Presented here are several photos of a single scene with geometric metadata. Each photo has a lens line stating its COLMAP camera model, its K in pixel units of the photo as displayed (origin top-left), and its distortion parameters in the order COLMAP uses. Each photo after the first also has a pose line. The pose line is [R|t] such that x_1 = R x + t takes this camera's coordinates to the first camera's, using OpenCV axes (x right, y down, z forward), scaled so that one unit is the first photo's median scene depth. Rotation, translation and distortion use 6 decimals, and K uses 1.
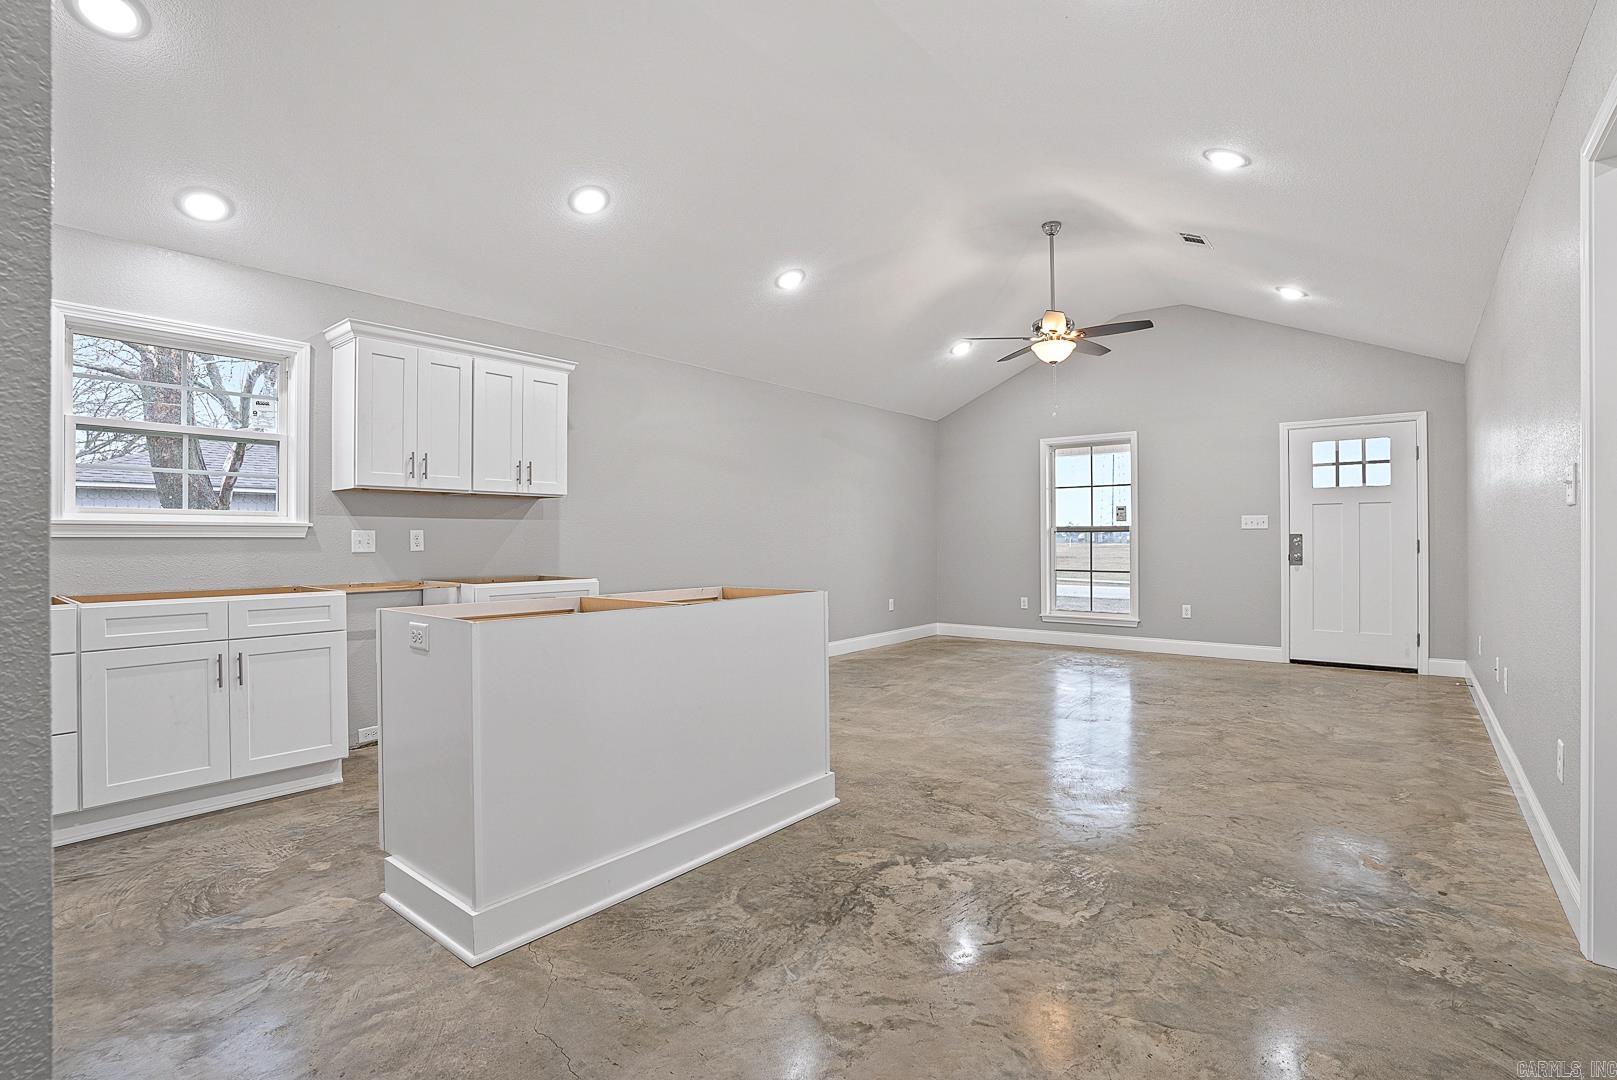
lens RADIAL K [[746.6, 0, 816.9], [0, 746.6, 540.5], [0, 0, 1]] dist [0.003718, 0.000444]
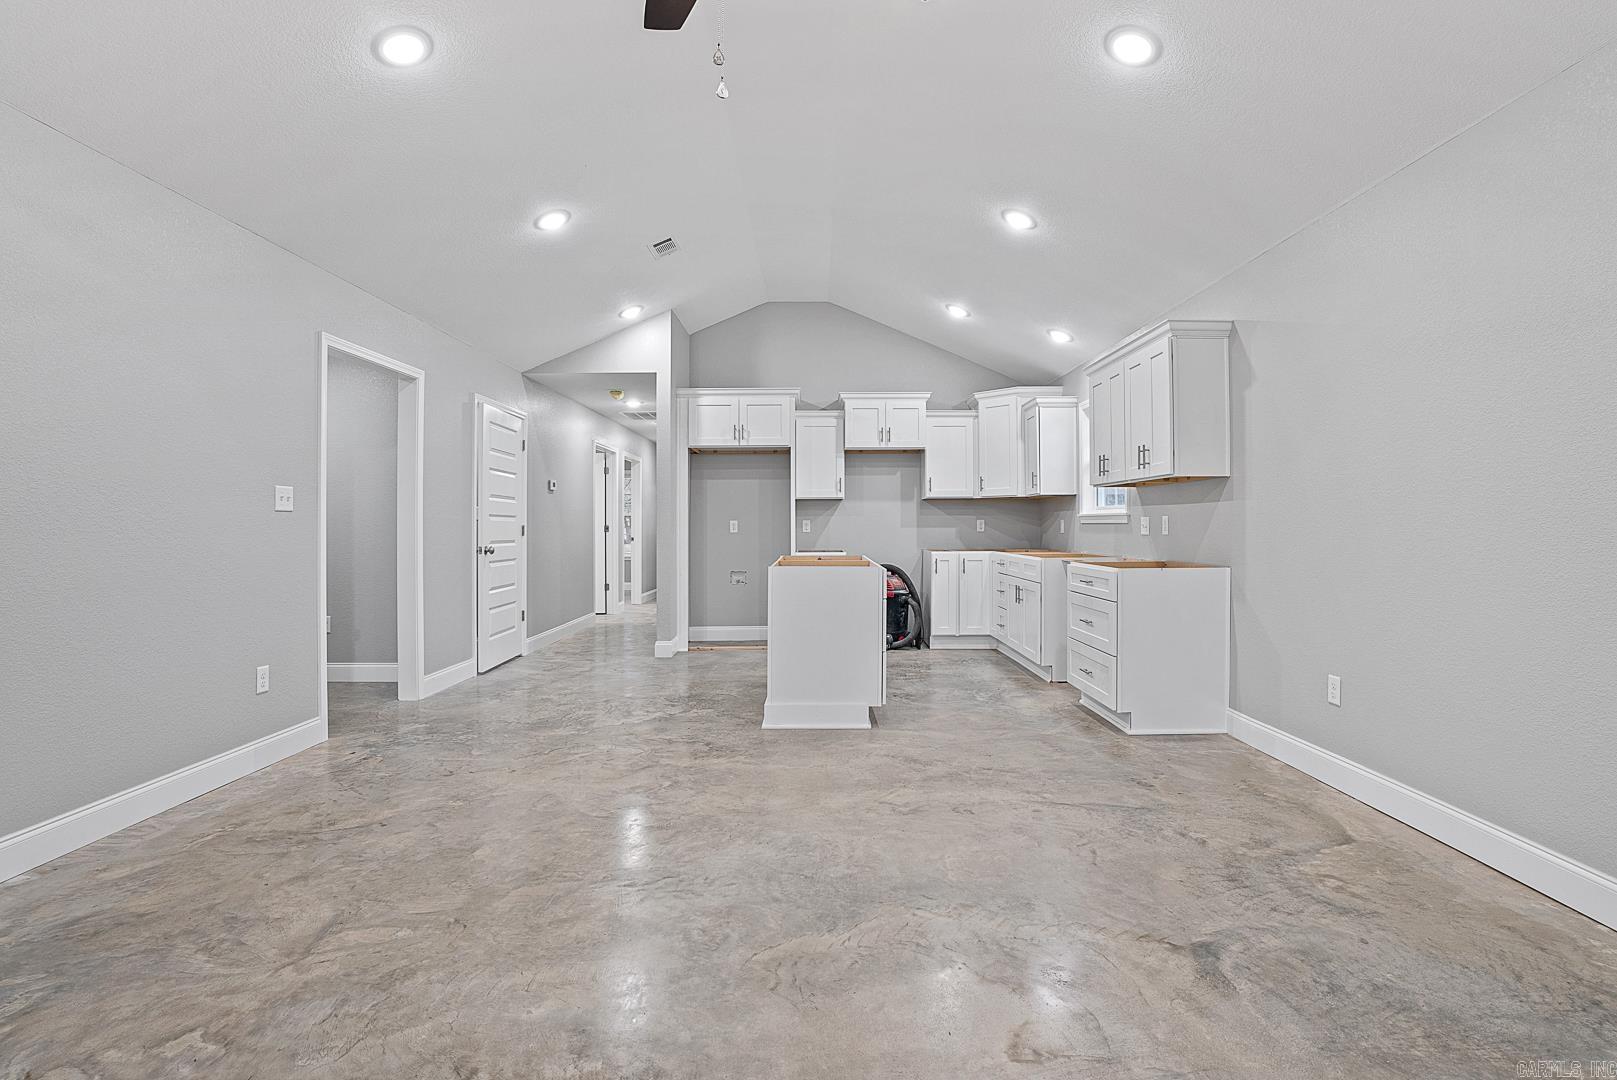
lens RADIAL K [[746.6, 0, 815.8], [0, 746.6, 531.2], [0, 0, 1]] dist [0.003718, 0.000444]
pose [[-0.776038, 0.010489, -0.630599, 0.726408], [0.008460, 0.999945, 0.006221, -0.002238], [0.630629, -0.000507, -0.776084, 1.937234]]
